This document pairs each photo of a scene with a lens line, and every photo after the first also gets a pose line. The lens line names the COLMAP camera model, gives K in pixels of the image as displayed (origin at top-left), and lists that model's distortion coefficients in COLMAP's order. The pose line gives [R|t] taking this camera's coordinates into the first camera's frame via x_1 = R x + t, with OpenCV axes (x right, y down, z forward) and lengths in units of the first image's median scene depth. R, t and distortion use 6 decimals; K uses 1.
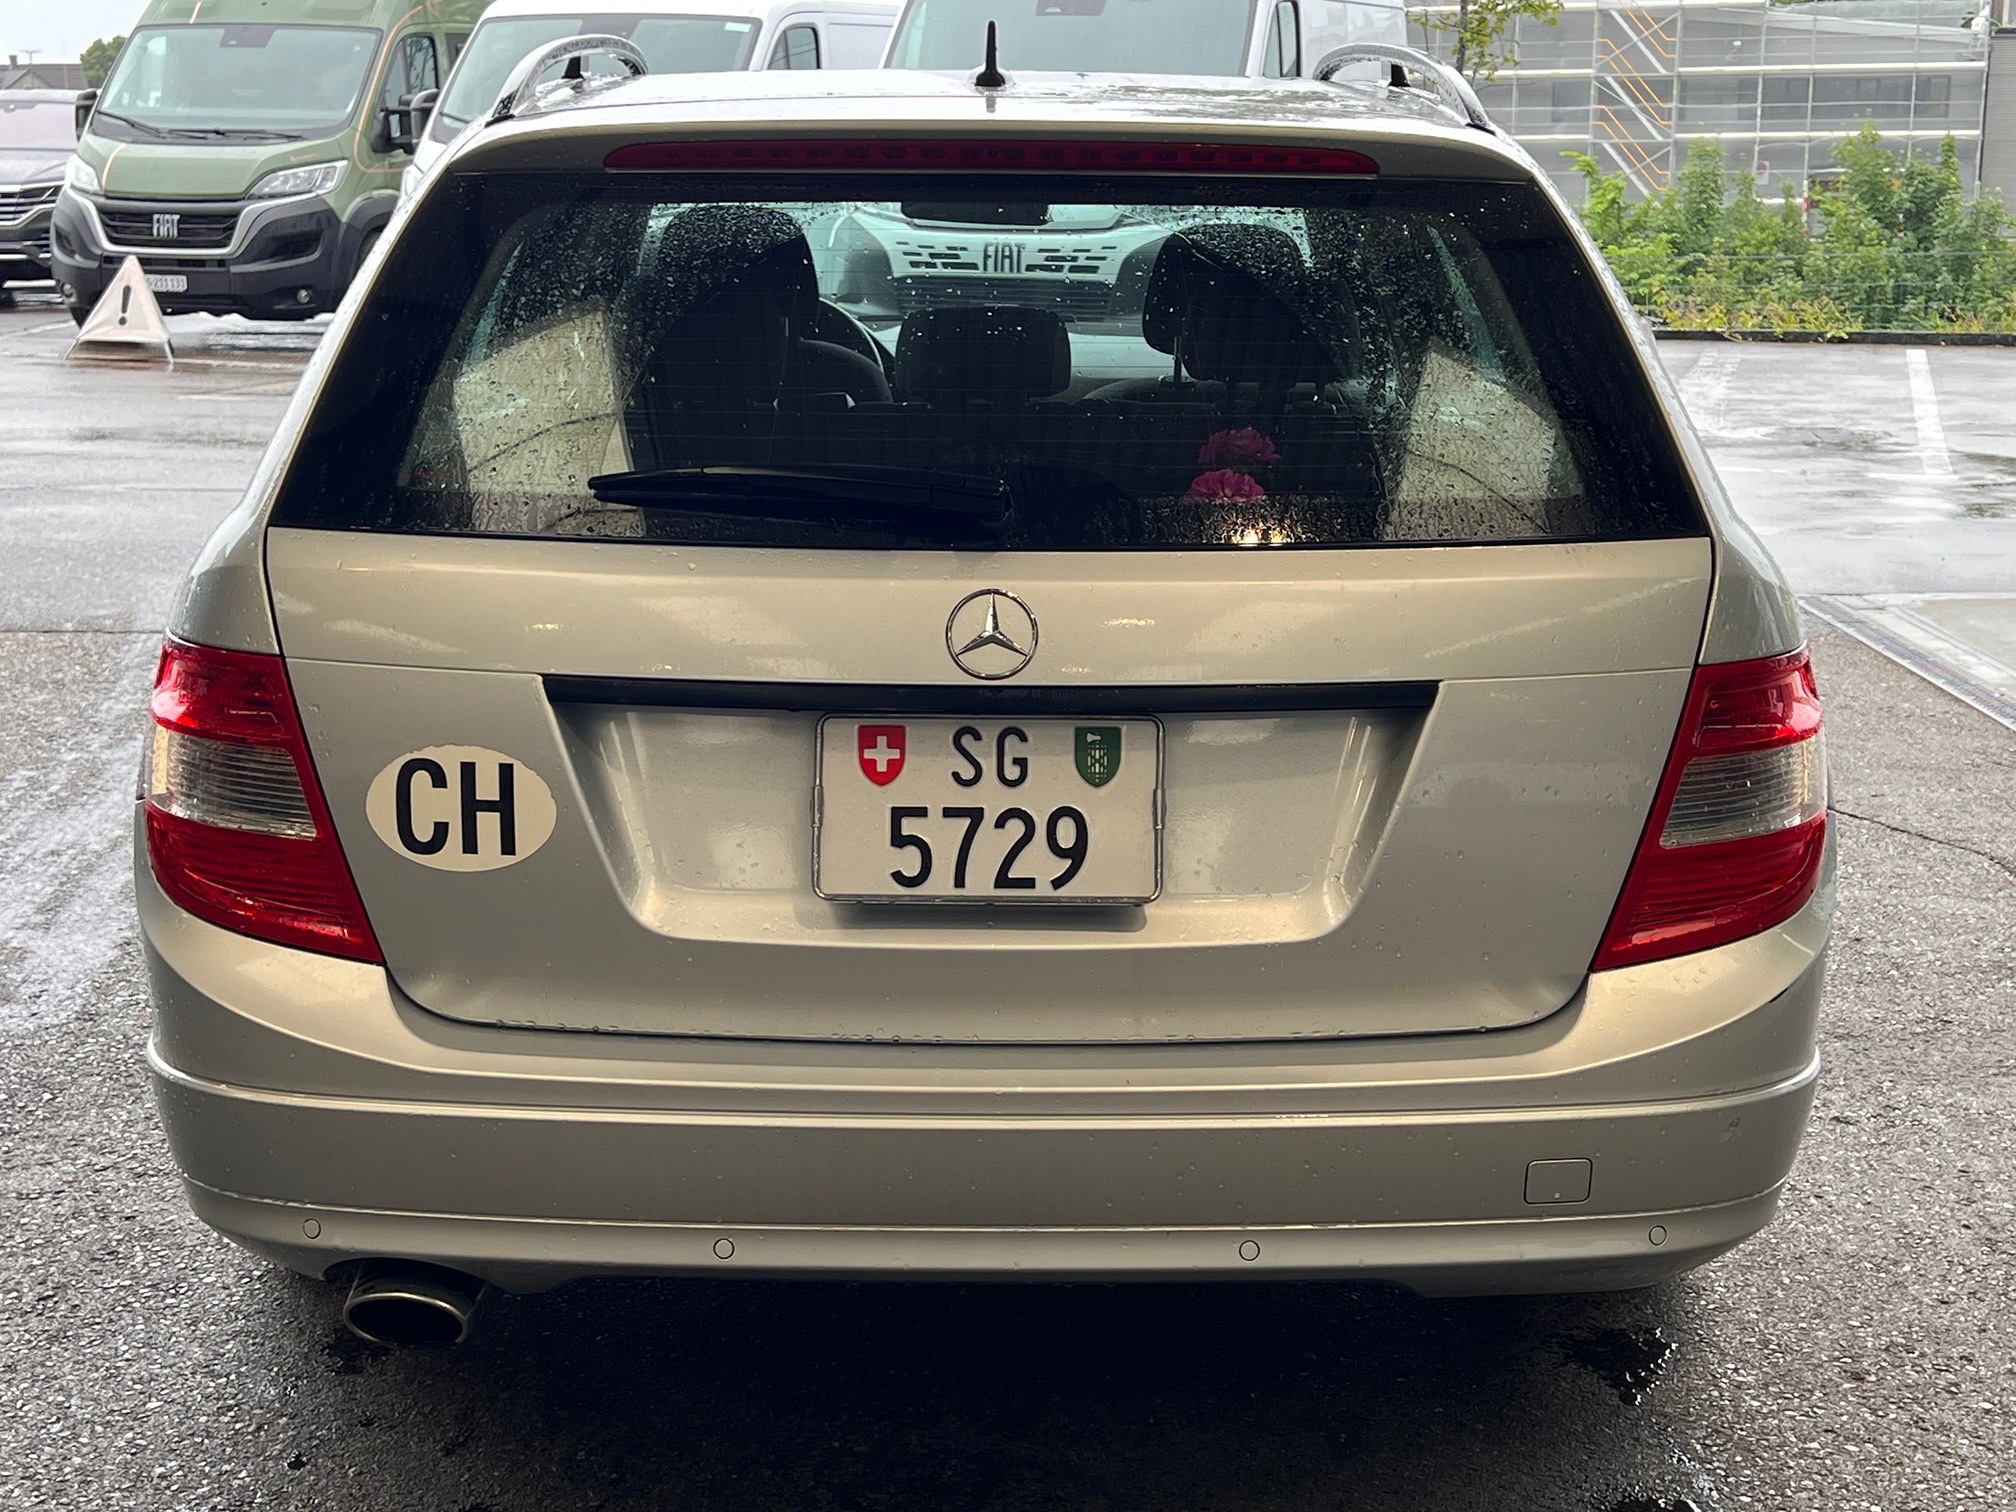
lens RADIAL K [[2864.7, 0, 1007.1], [0, 2864.7, 758.7], [0, 0, 1]] dist [0.010913, 0.000000]
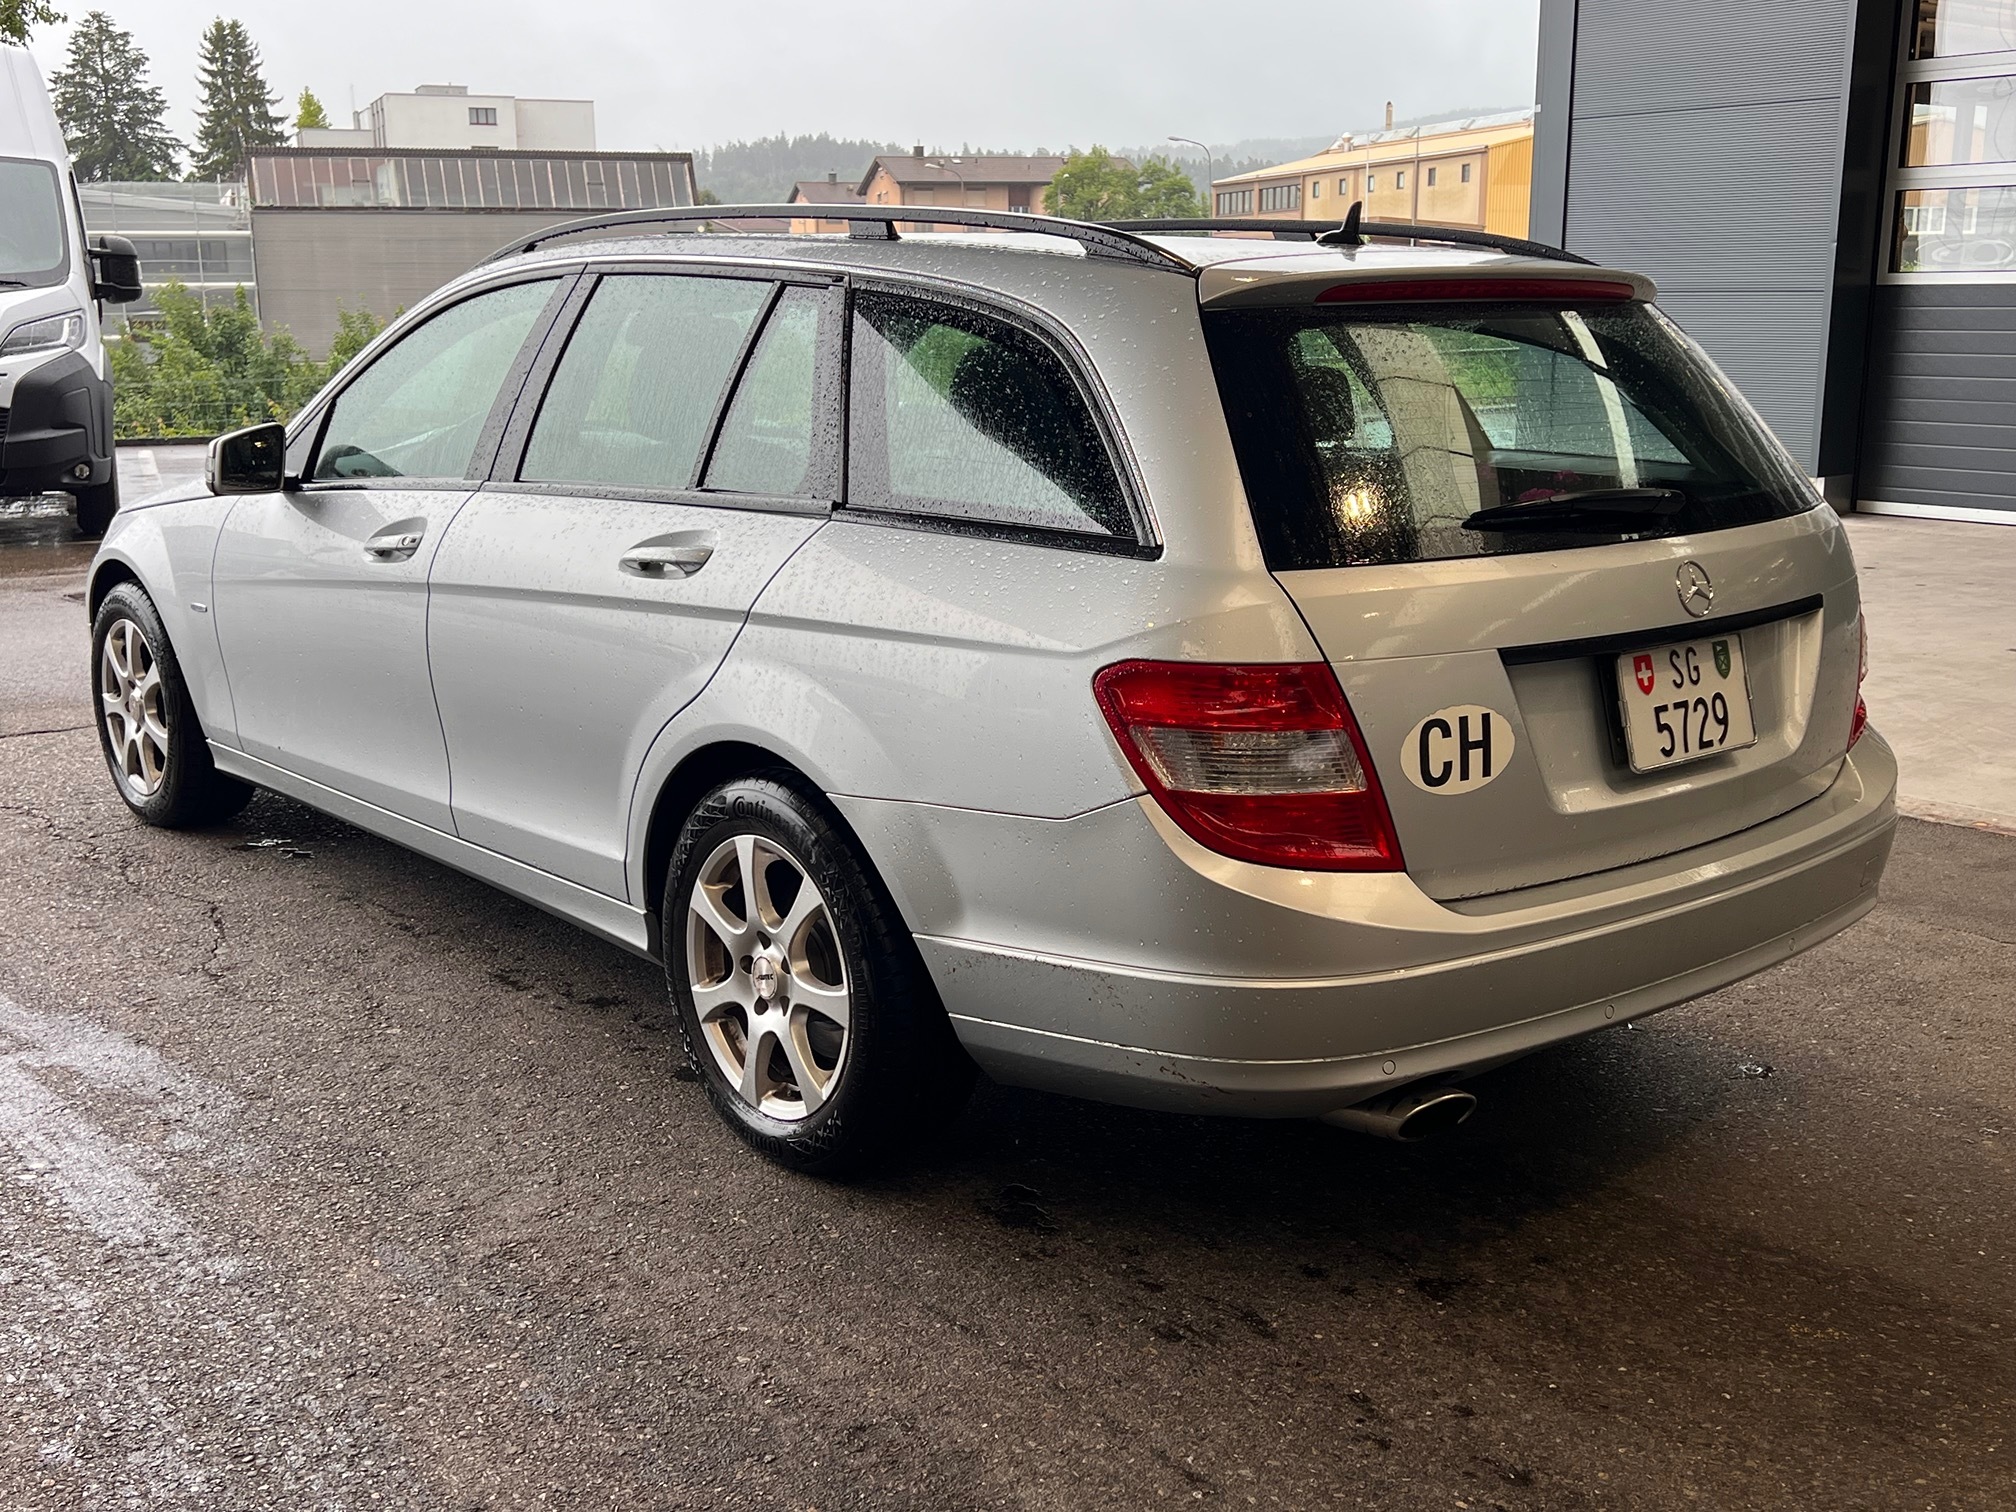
lens RADIAL K [[2114.2, 0, 1005.6], [0, 2114.2, 749.0], [0, 0, 1]] dist [0.067376, 0.000000]
pose [[0.772256, -0.143473, 0.618900, -1.020159], [0.144022, 0.988340, 0.049407, -0.067848], [-0.618772, 0.050981, 0.783915, 0.310525]]
